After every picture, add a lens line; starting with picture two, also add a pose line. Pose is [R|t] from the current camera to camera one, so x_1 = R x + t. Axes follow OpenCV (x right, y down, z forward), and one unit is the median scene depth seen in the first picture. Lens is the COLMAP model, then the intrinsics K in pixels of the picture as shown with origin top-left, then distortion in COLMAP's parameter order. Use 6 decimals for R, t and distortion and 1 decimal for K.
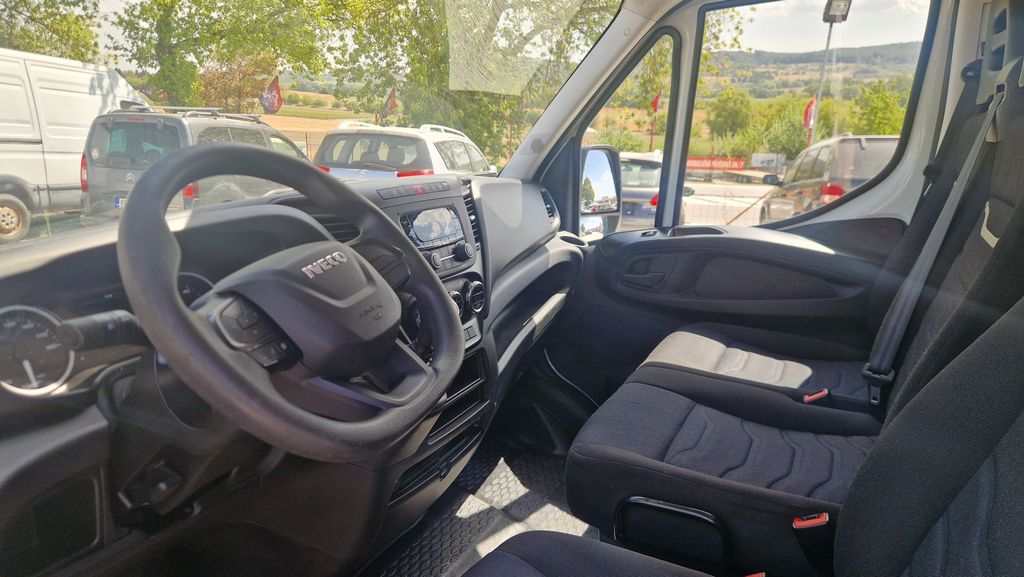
lens RADIAL K [[731.5, 0, 512.0], [0, 731.5, 288.5], [0, 0, 1]] dist [-0.000611, 0.000419]
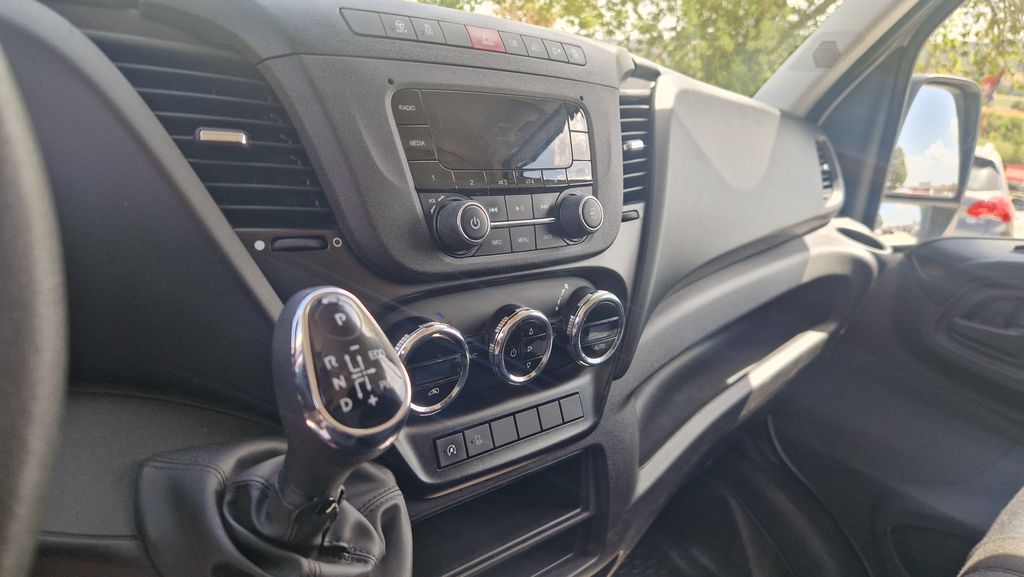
lens RADIAL K [[731.5, 0, 512.0], [0, 731.5, 288.5], [0, 0, 1]] dist [-0.000611, 0.000419]
pose [[0.927889, 0.183793, -0.324410, 0.027489], [-0.171686, 0.982950, 0.065824, -0.021783], [0.330977, -0.005381, 0.943623, 0.431831]]
